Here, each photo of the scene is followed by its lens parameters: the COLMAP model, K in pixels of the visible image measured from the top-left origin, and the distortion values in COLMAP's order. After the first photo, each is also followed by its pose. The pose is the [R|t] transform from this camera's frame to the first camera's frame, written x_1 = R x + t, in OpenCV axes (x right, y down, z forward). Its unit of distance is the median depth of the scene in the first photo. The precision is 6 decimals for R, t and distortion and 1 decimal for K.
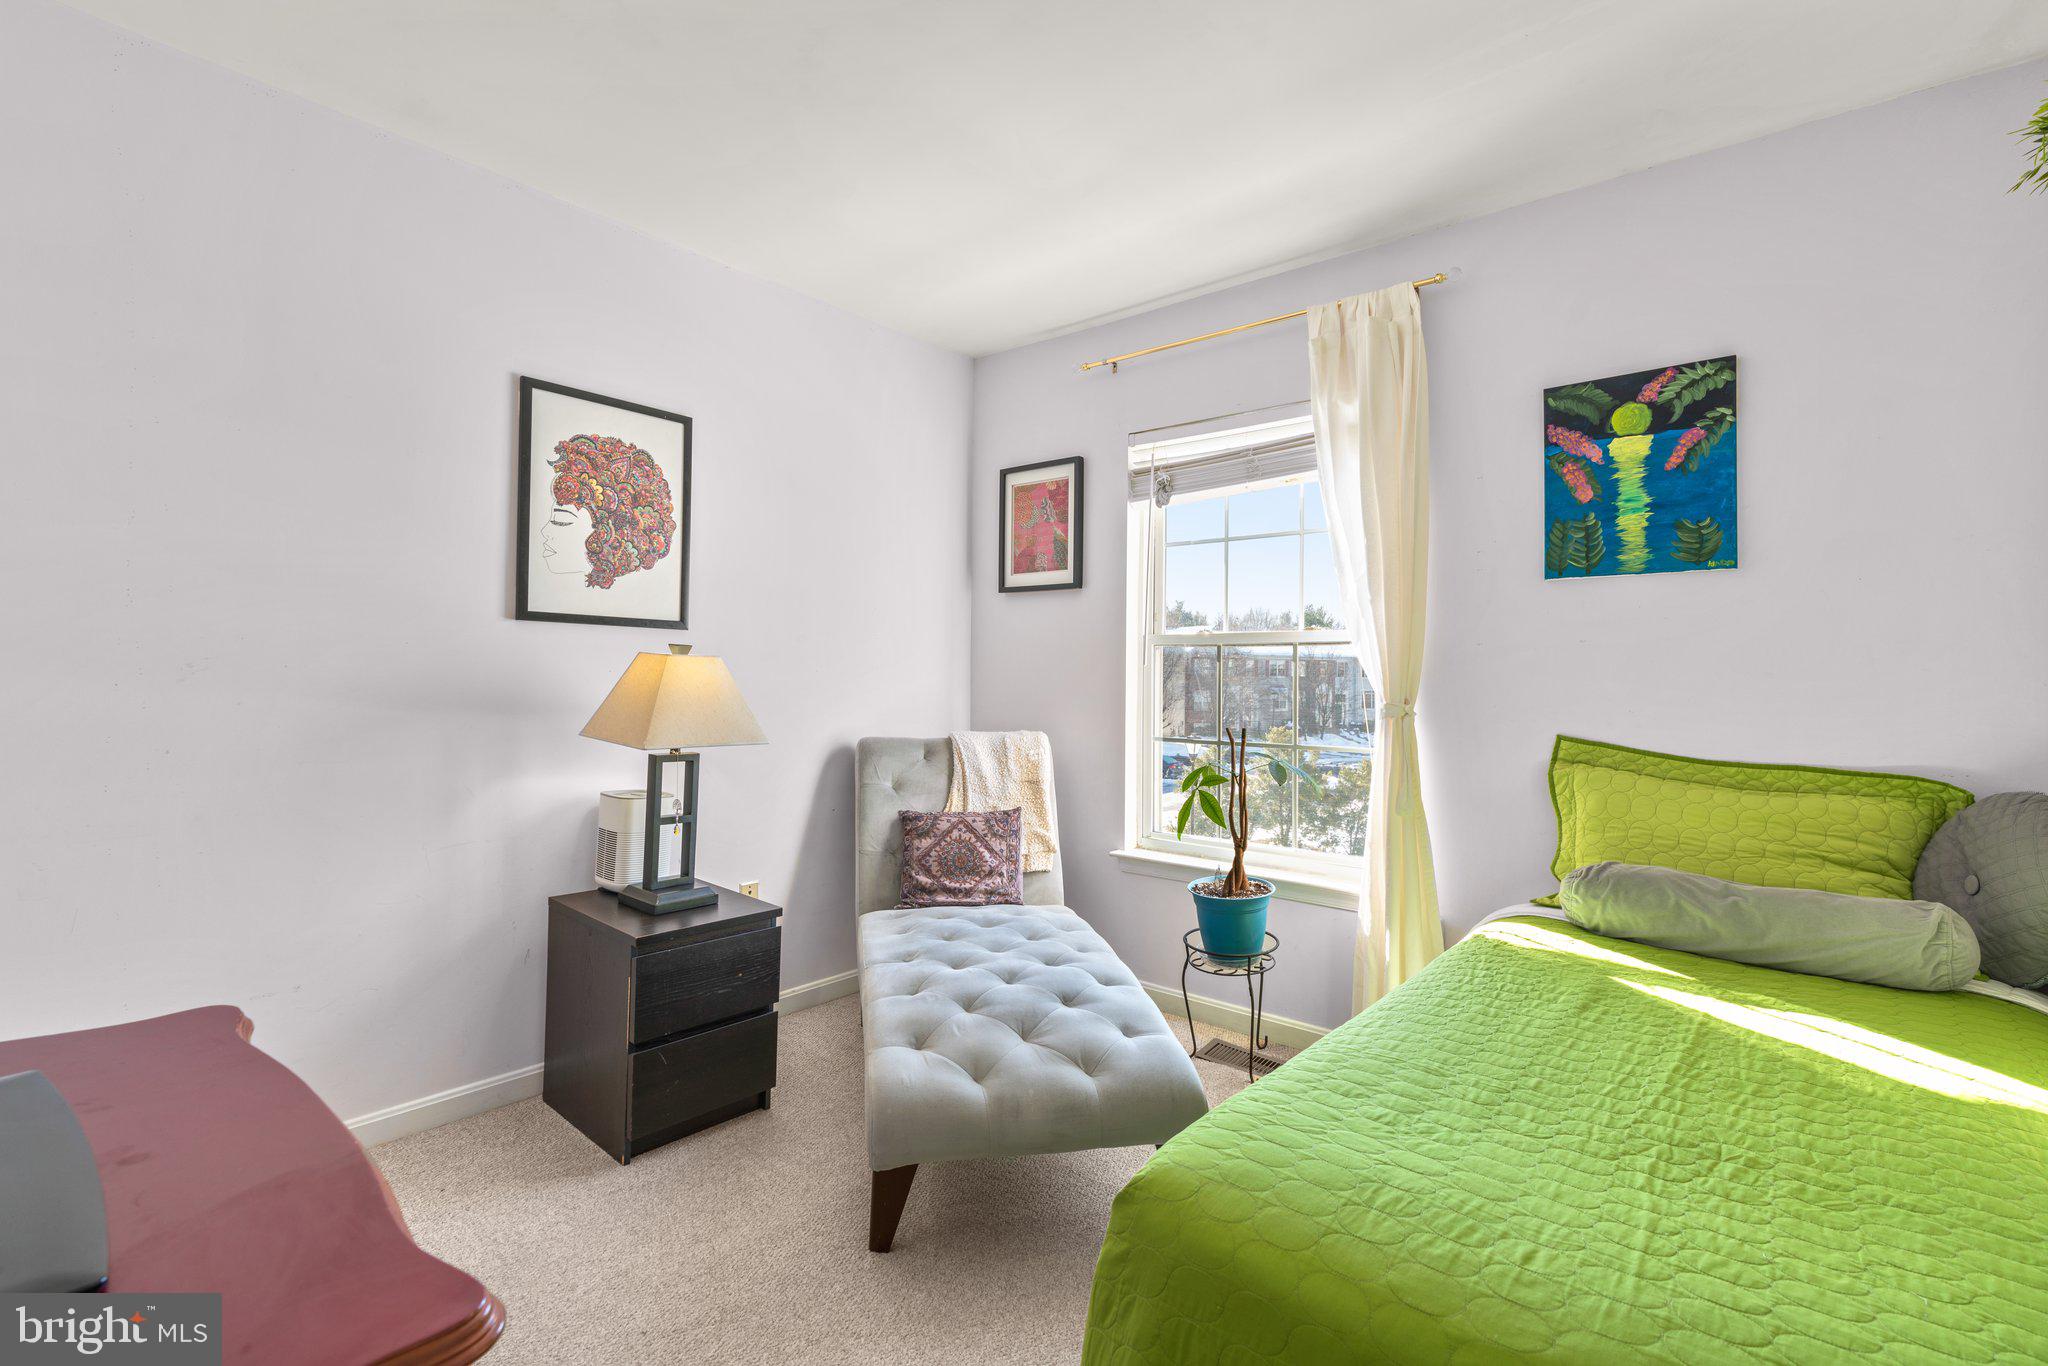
lens RADIAL K [[929.0, 0, 1021.7], [0, 929.0, 693.0], [0, 0, 1]] dist [-0.003393, 0.000018]
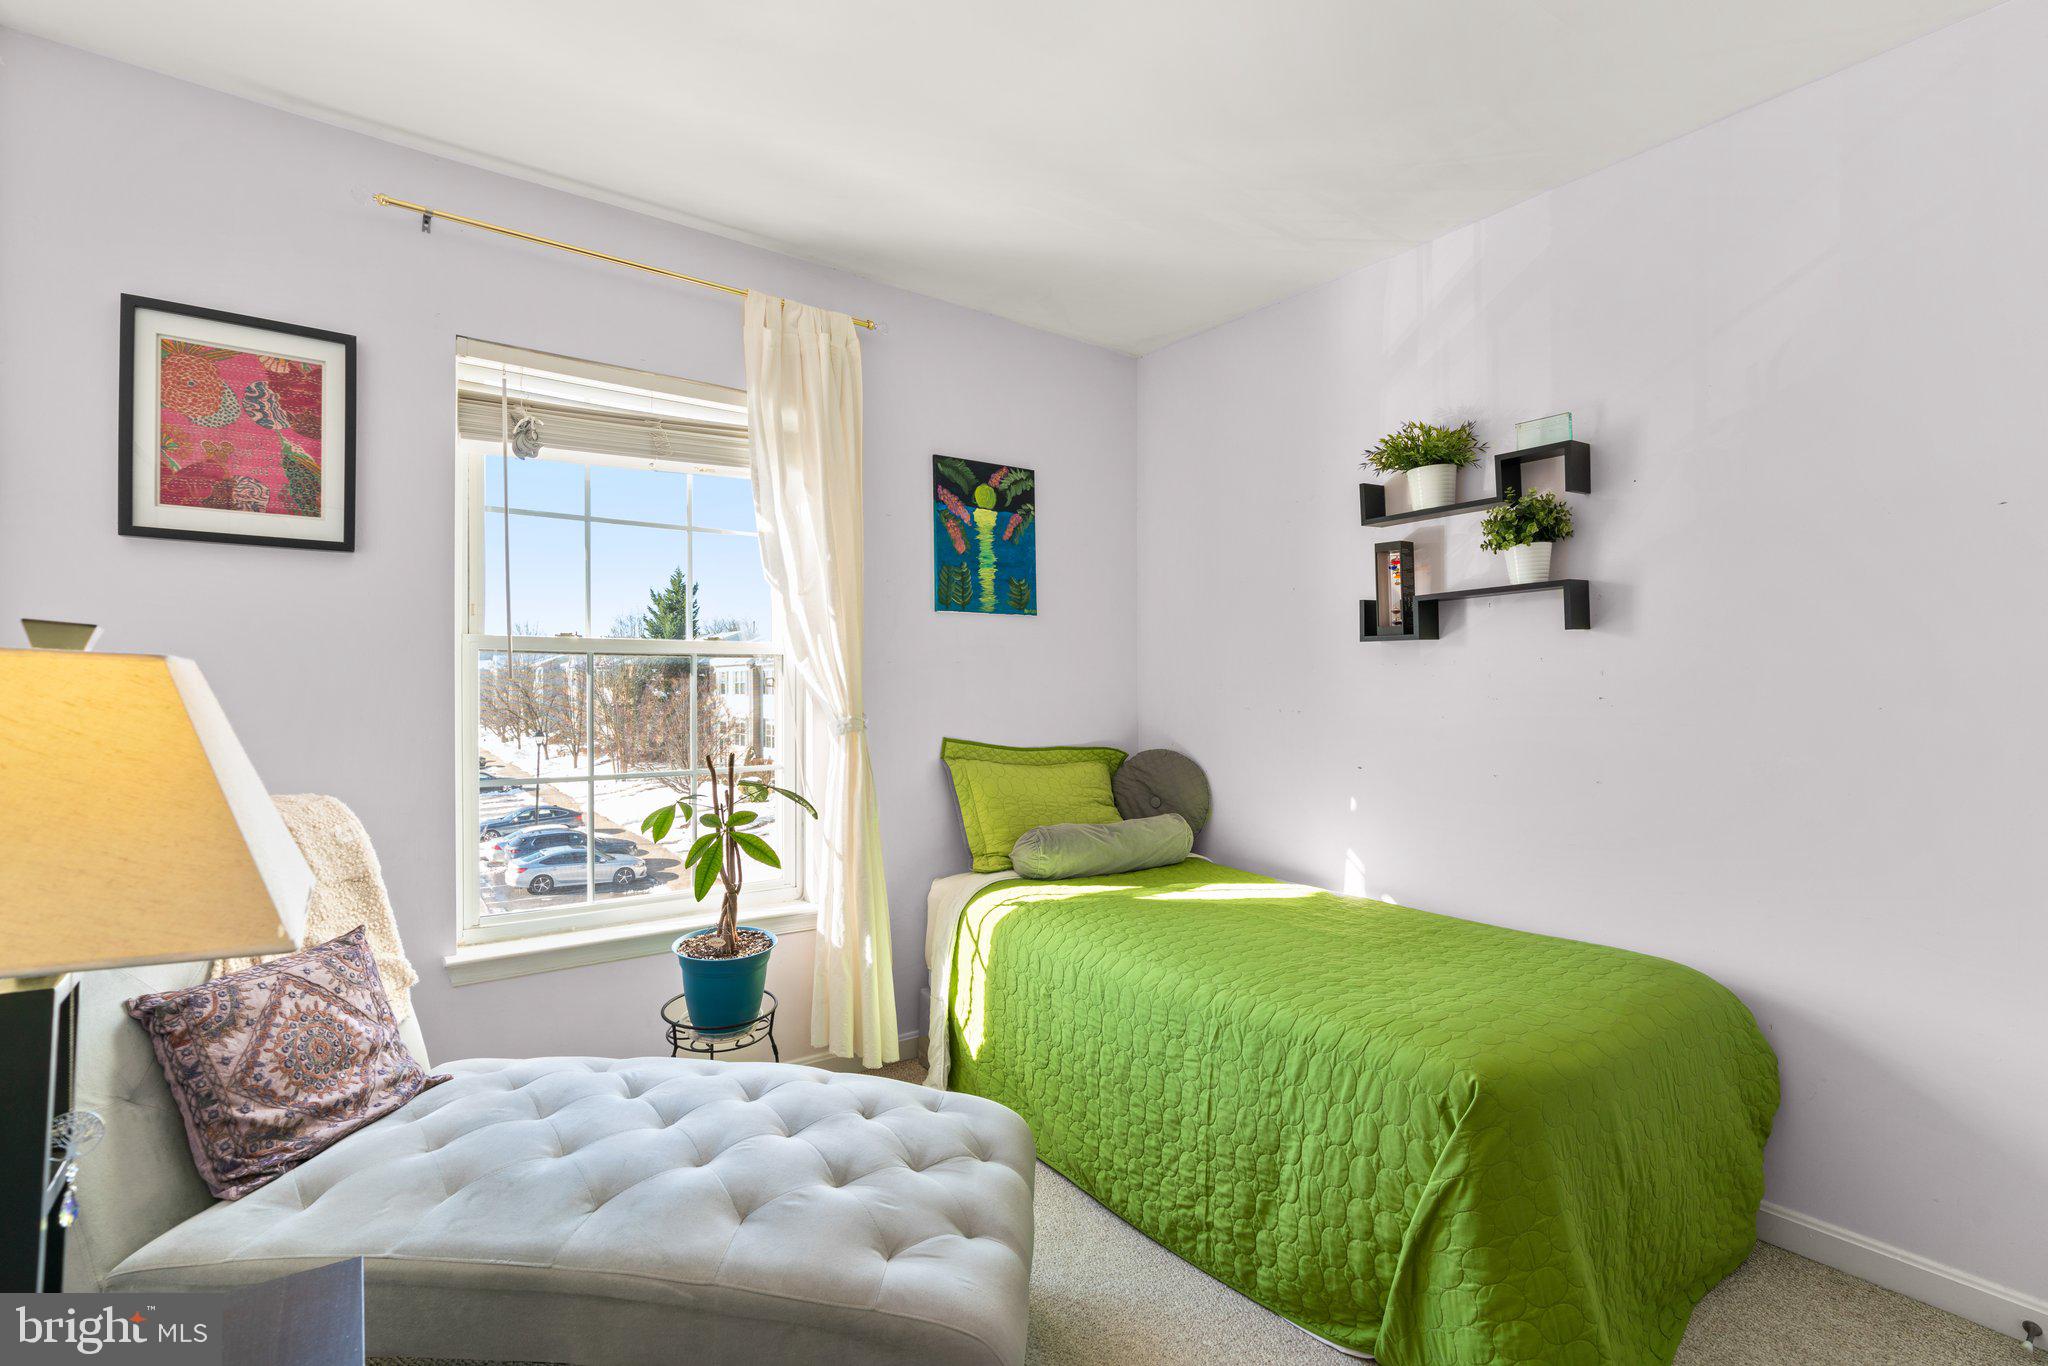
lens RADIAL K [[929.0, 0, 1021.7], [0, 929.0, 693.0], [0, 0, 1]] dist [-0.003393, 0.000018]
pose [[0.239189, -0.015290, 0.970853, -0.602291], [0.020100, 0.999740, 0.010793, -0.025490], [-0.970765, 0.016932, 0.239434, 0.606303]]
